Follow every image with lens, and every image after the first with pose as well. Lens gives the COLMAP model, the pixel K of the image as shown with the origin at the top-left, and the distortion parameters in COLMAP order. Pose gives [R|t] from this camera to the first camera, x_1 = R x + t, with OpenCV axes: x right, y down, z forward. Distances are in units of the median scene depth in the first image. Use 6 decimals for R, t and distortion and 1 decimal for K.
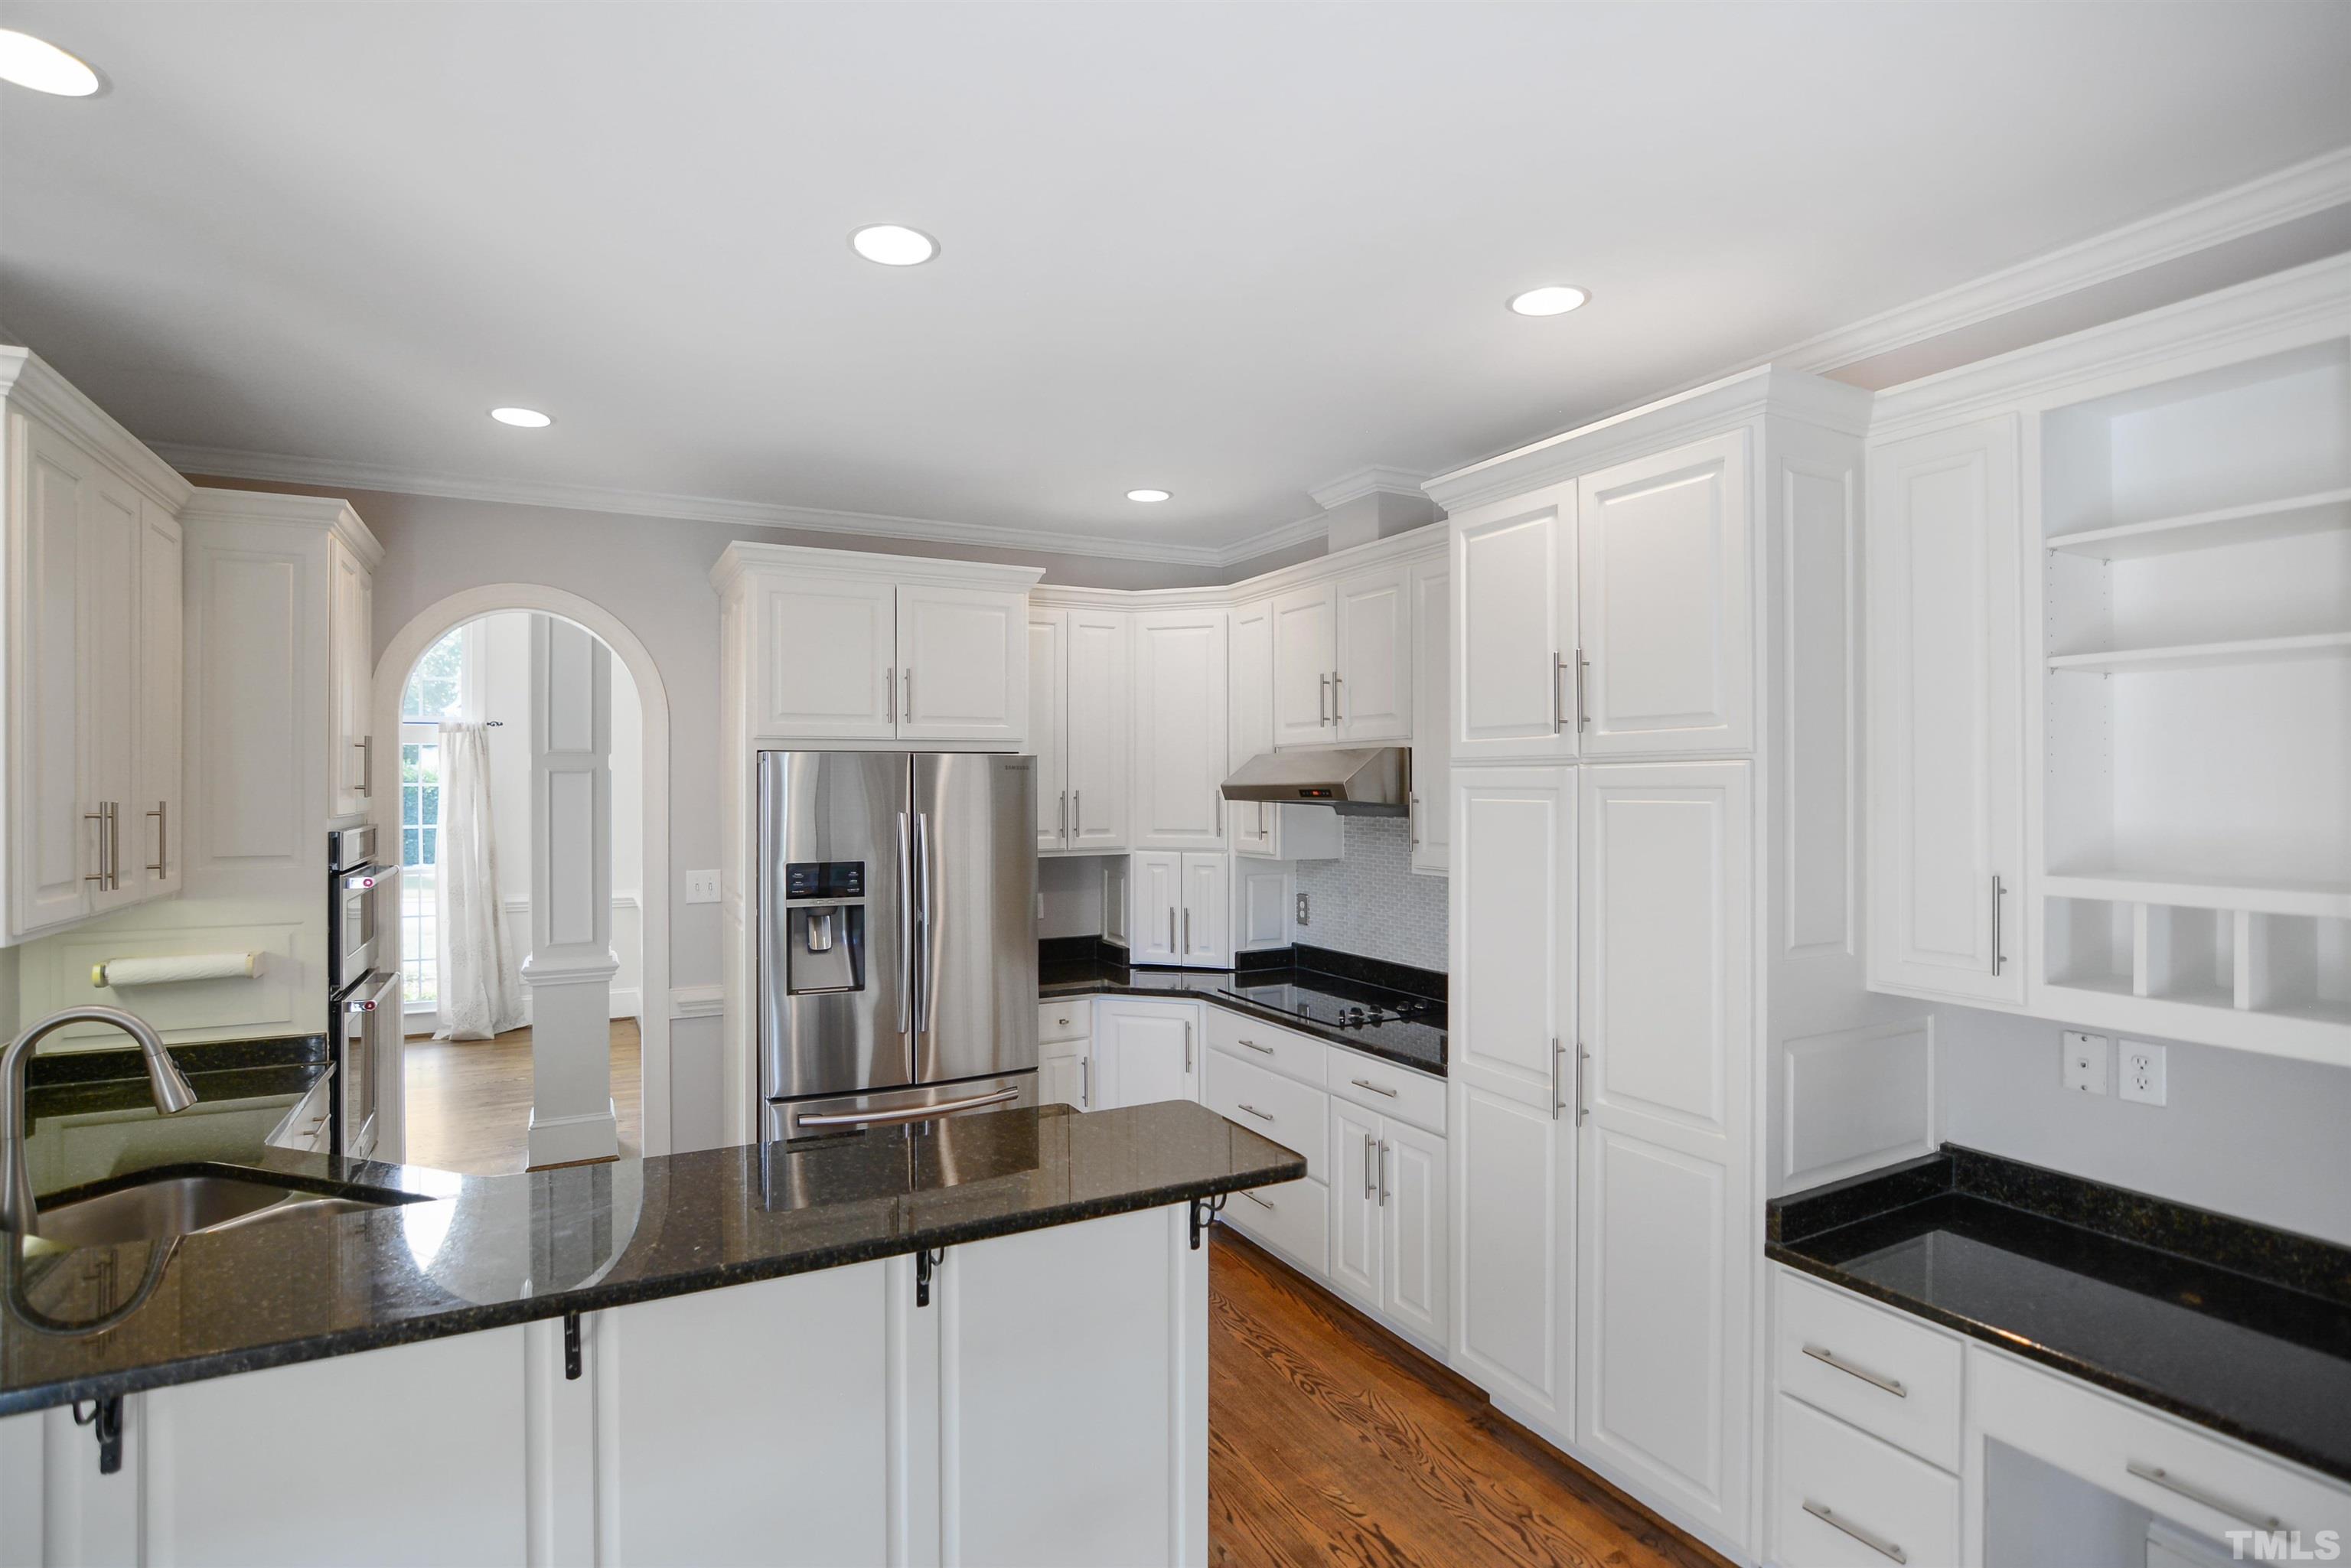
lens RADIAL K [[1158.8, 0, 1159.1], [0, 1158.8, 780.0], [0, 0, 1]] dist [-0.024192, 0.002237]
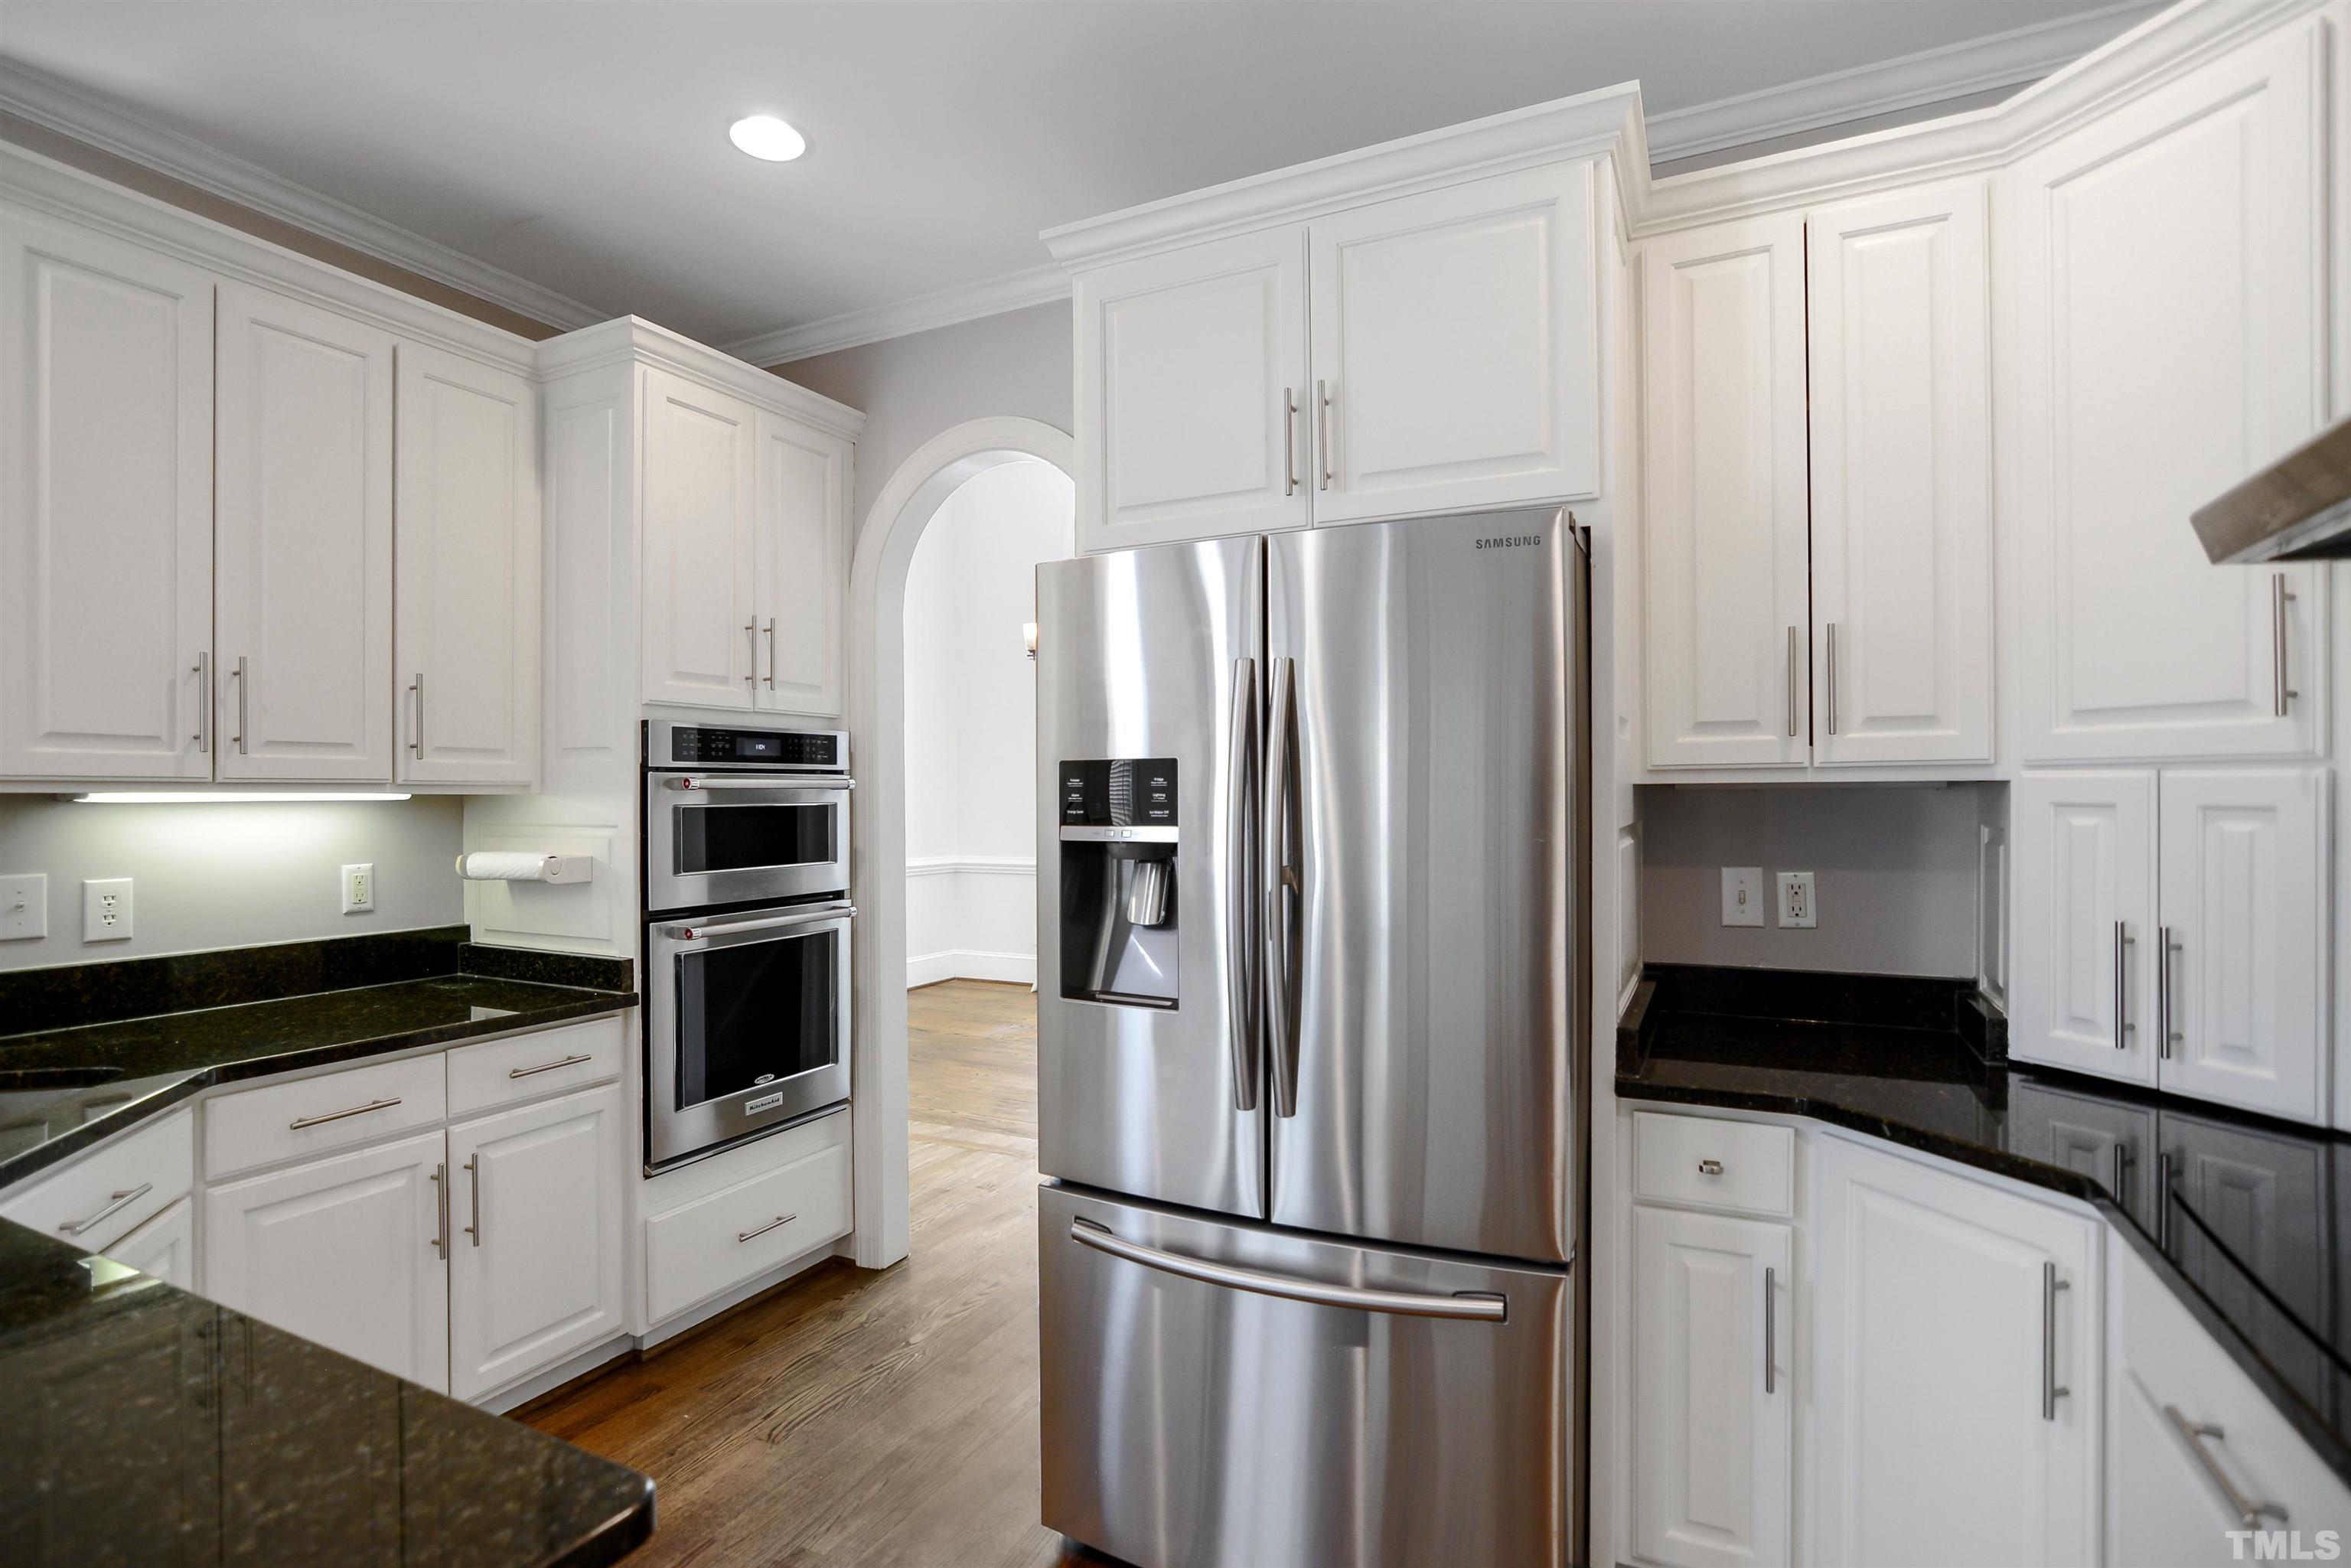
lens RADIAL K [[1158.8, 0, 1173.2], [0, 1158.8, 802.2], [0, 0, 1]] dist [-0.024192, 0.002237]
pose [[0.590672, -0.001140, -0.806911, 0.124007], [0.005441, 0.999982, 0.002570, 0.070946], [0.806894, -0.005908, 0.590667, 0.558745]]
